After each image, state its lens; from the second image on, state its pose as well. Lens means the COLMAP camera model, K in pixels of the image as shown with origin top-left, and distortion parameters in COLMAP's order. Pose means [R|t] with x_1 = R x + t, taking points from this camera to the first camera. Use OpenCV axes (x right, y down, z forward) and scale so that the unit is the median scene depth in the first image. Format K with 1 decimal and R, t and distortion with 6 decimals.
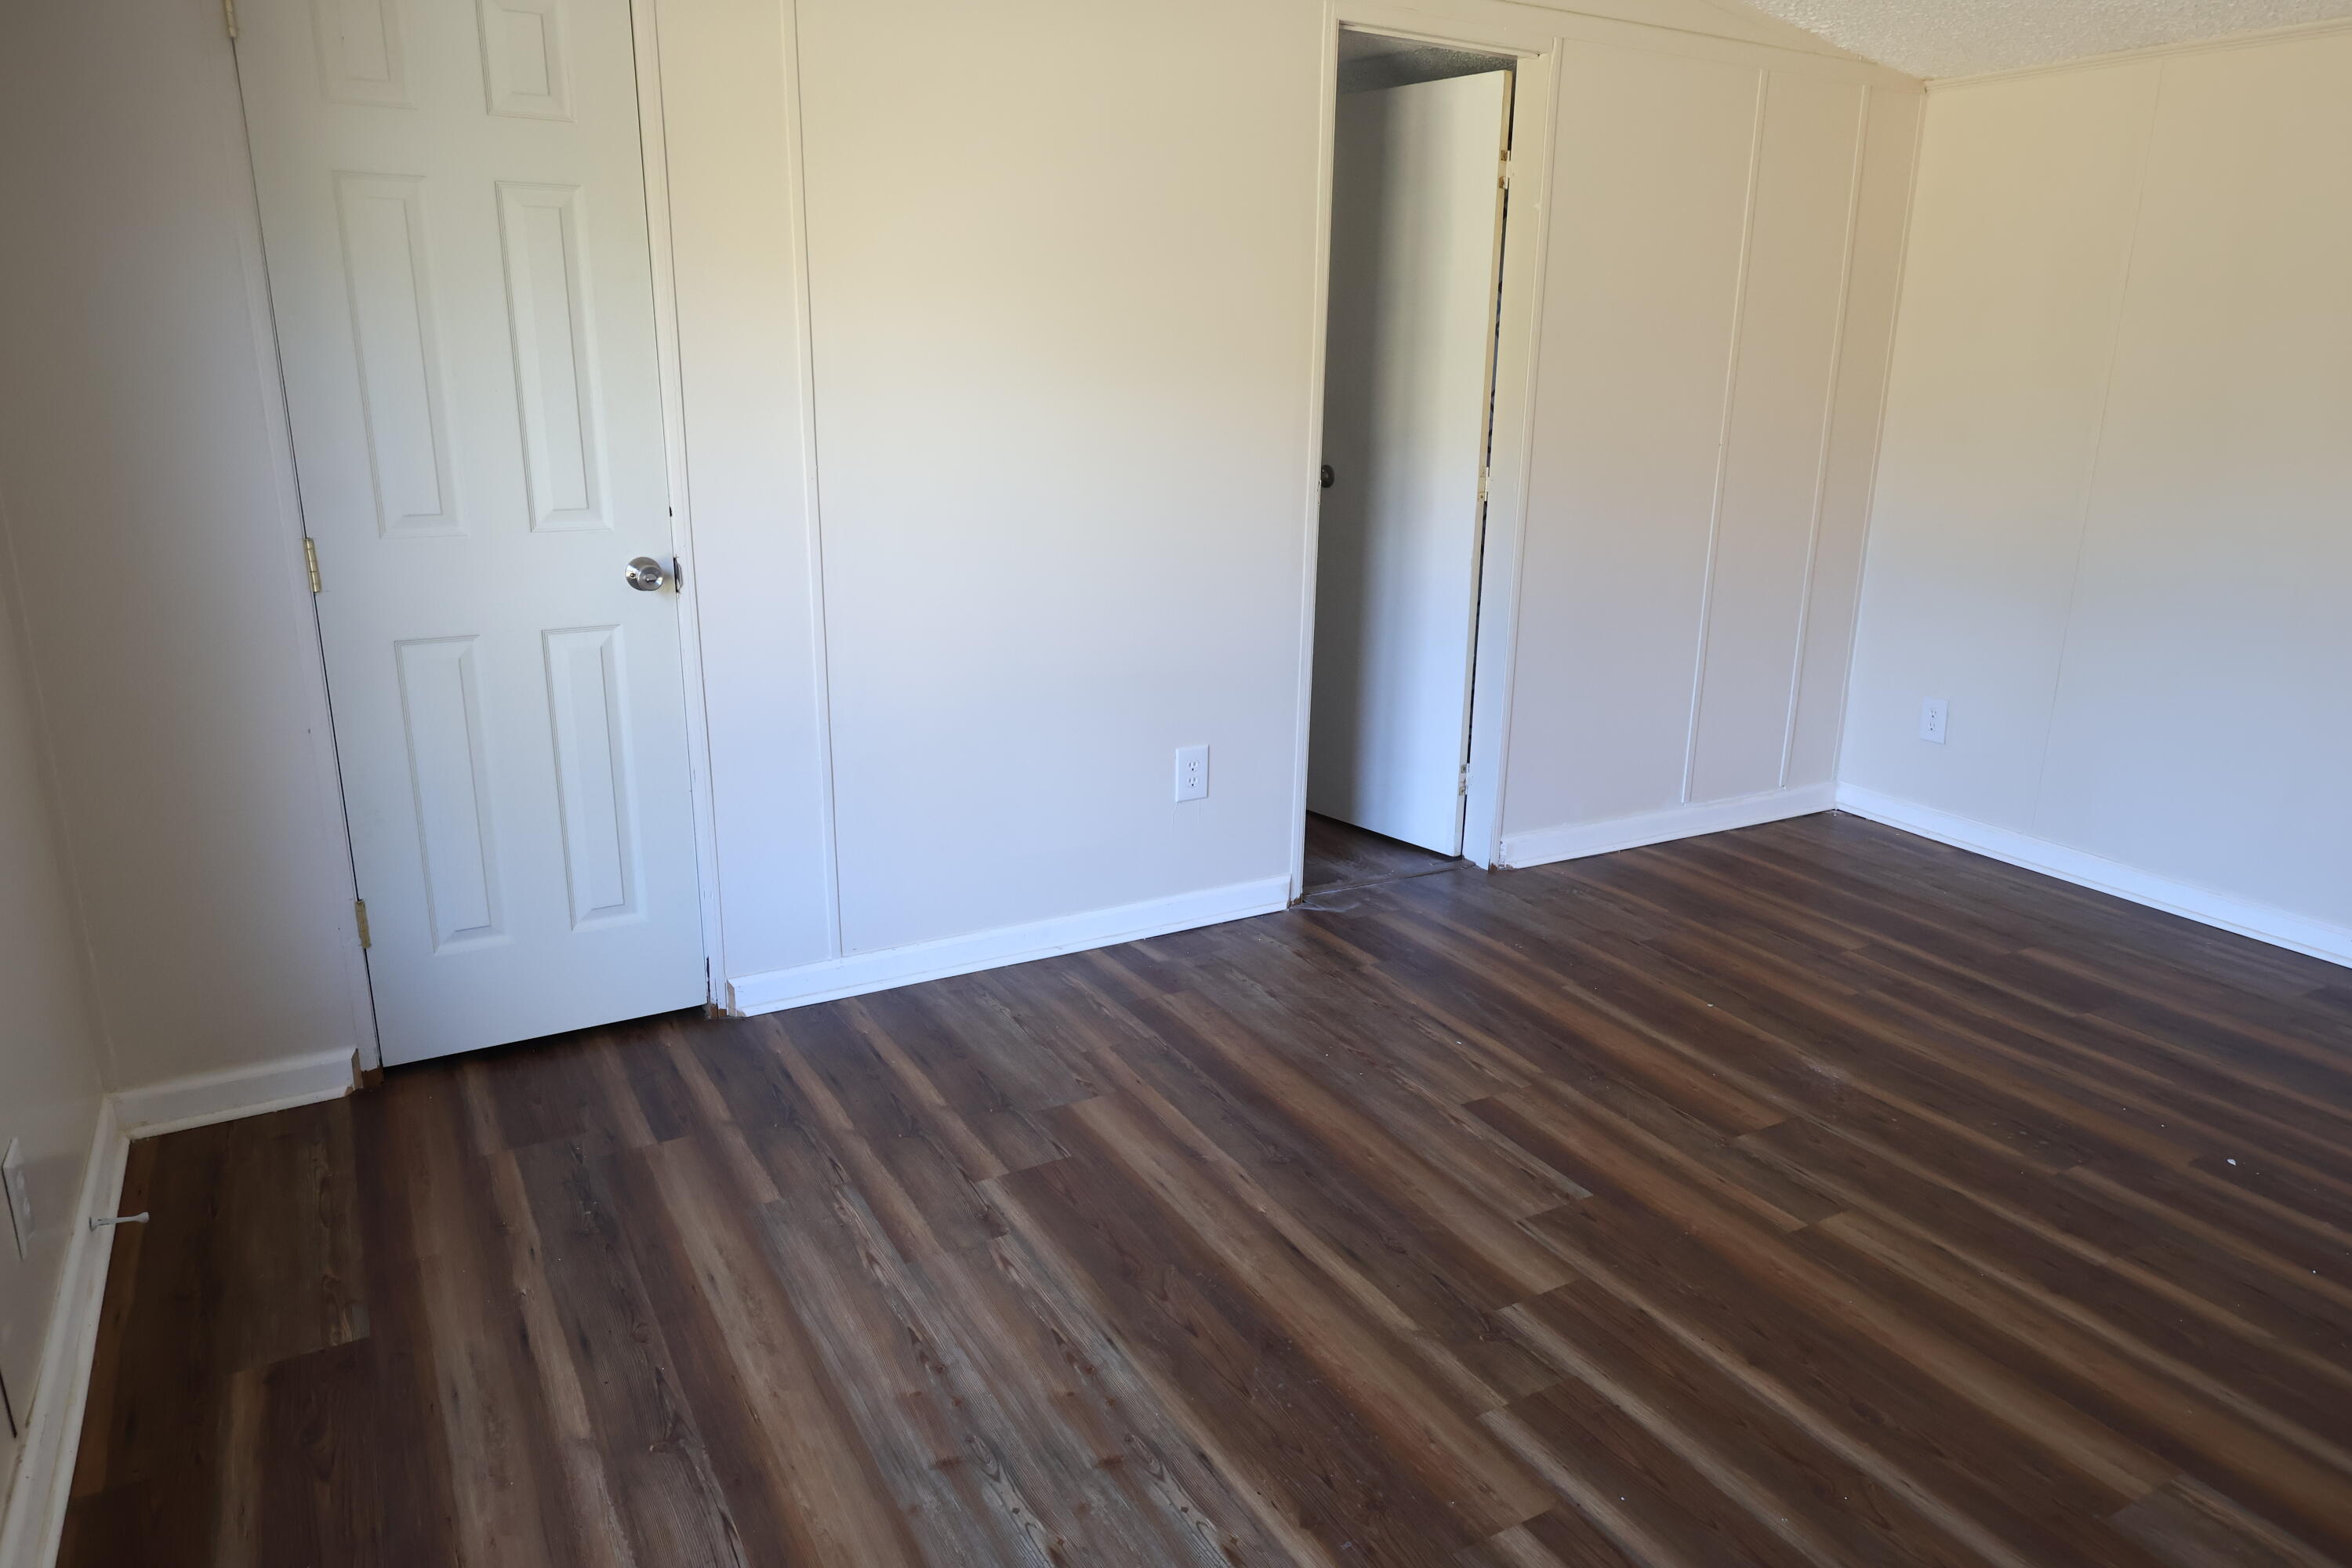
lens RADIAL K [[1524.8, 0, 1179.8], [0, 1524.8, 782.5], [0, 0, 1]] dist [-0.000139, -0.000067]
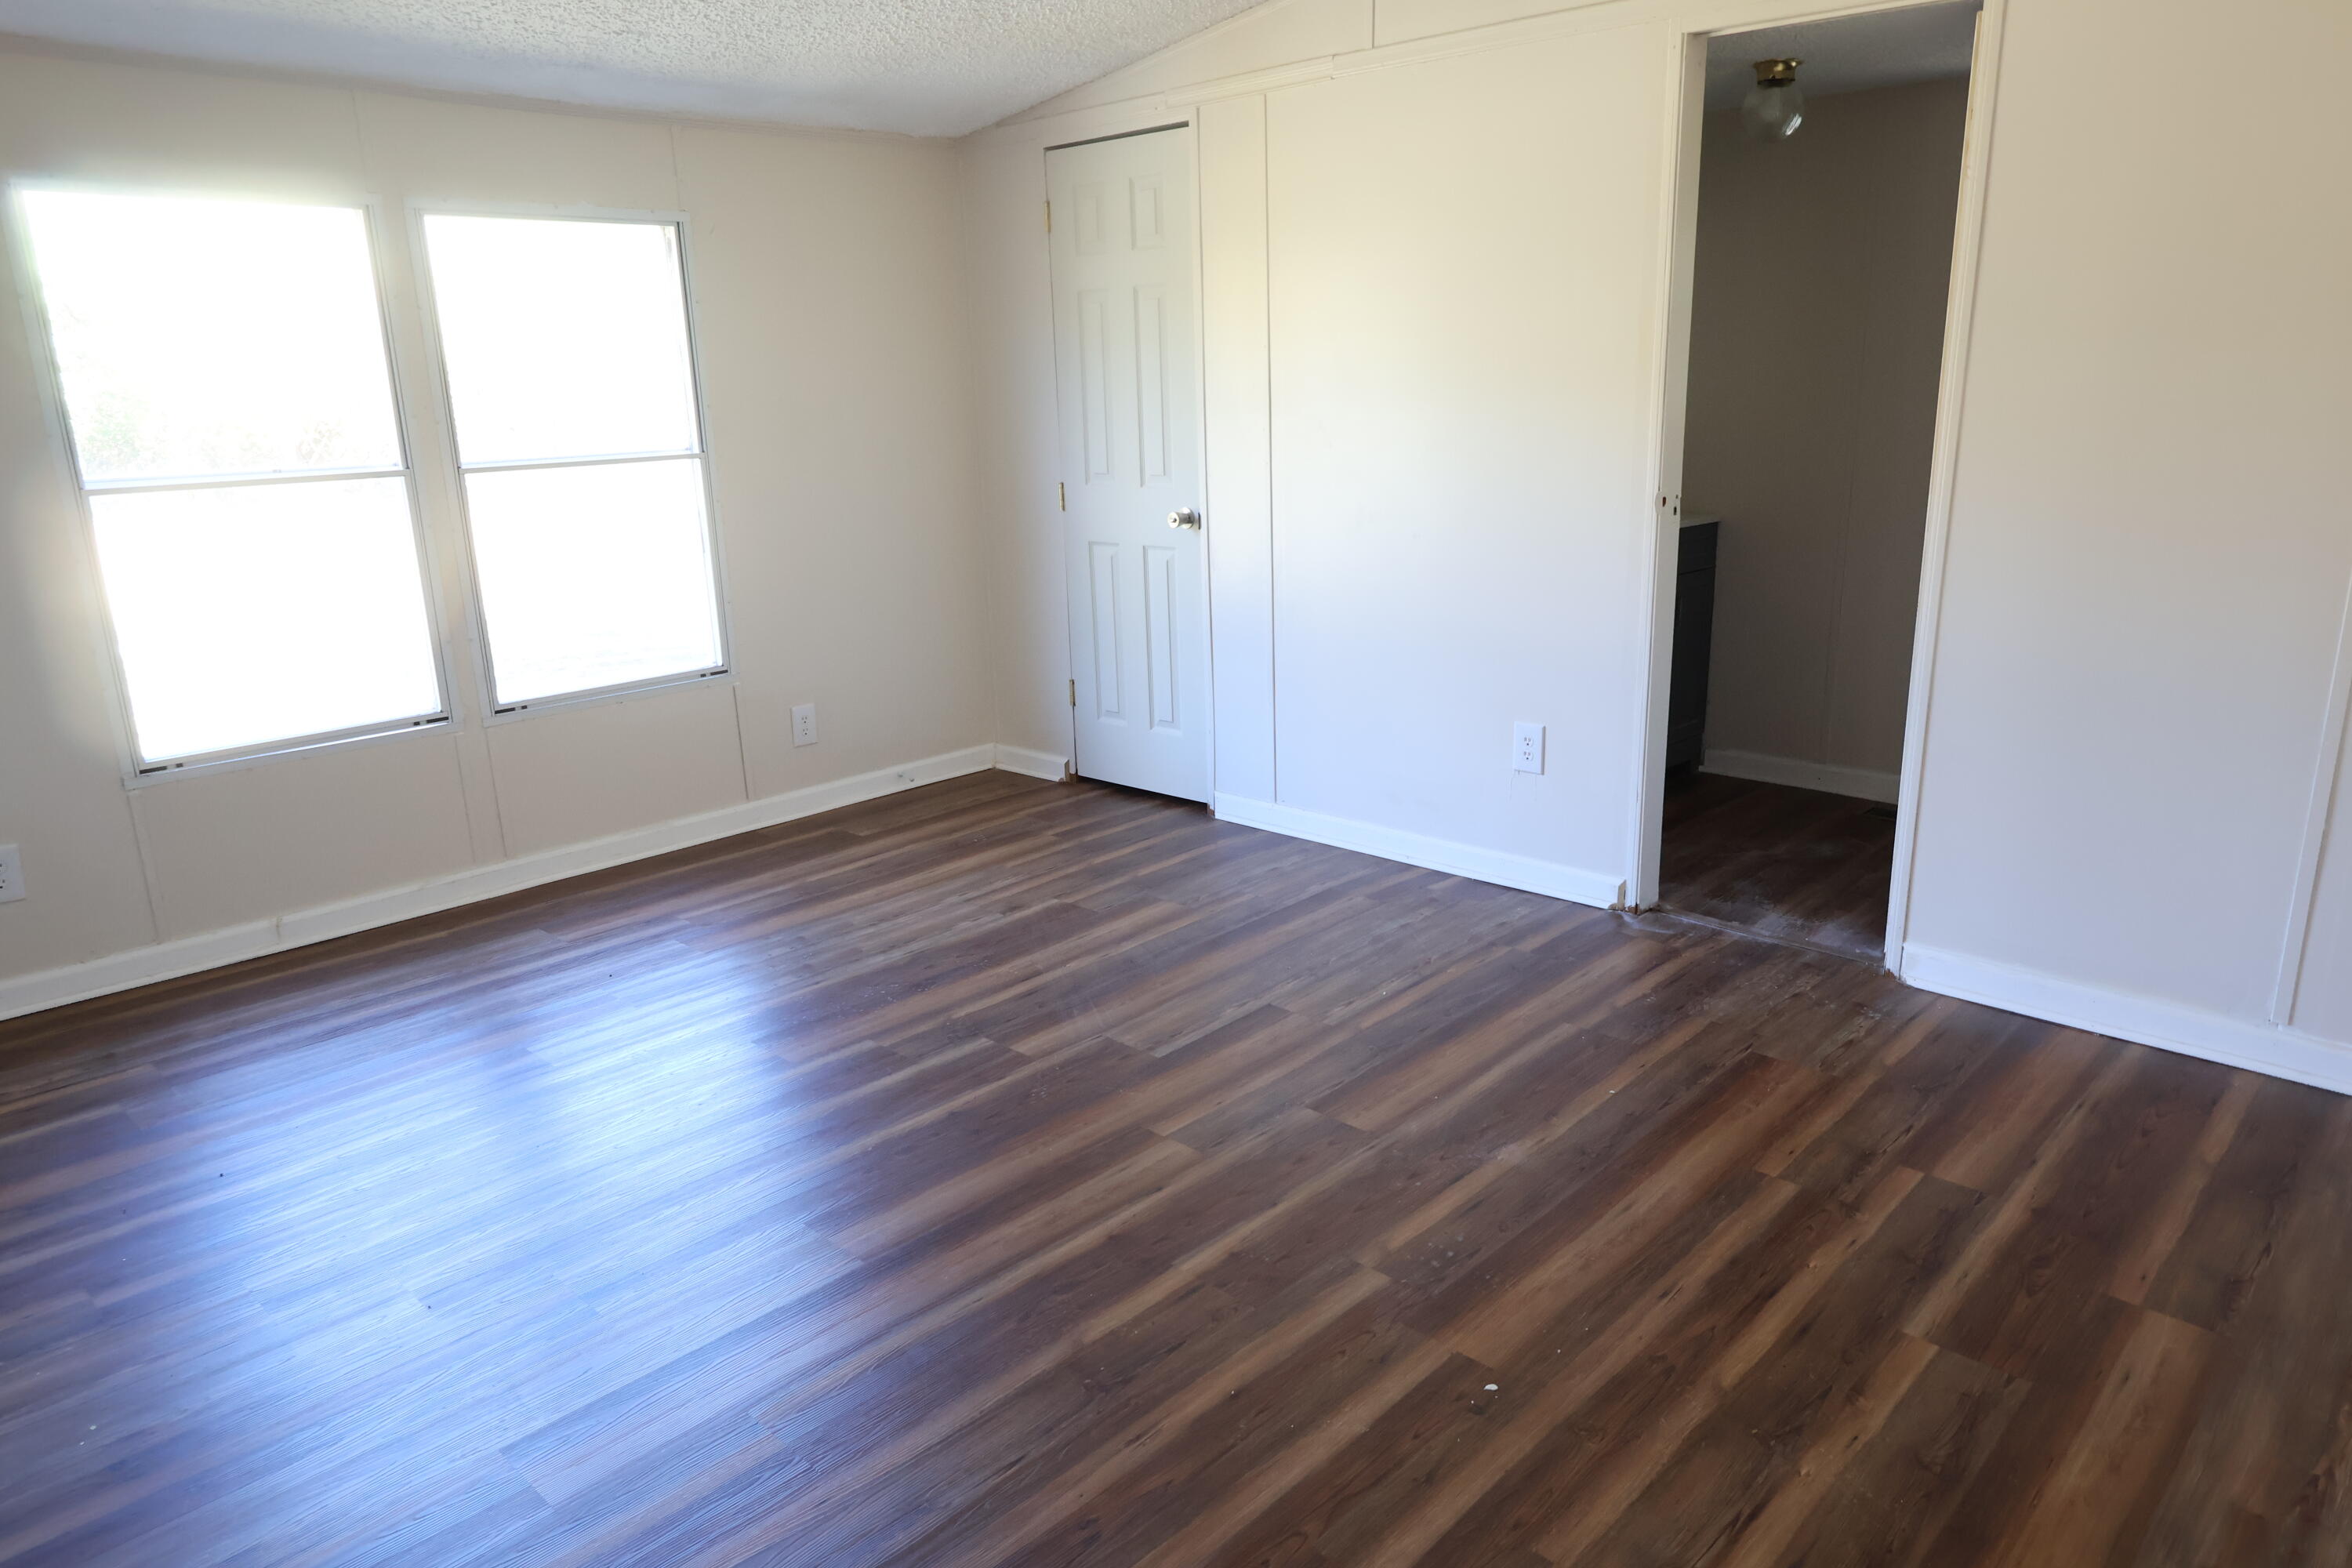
lens RADIAL K [[1524.8, 0, 1183.6], [0, 1524.8, 788.2], [0, 0, 1]] dist [-0.000139, -0.000067]
pose [[0.293283, 0.230731, -0.927765, 1.242532], [-0.230666, 0.958848, 0.165544, -0.133074], [0.927781, 0.165452, 0.334436, 0.517683]]
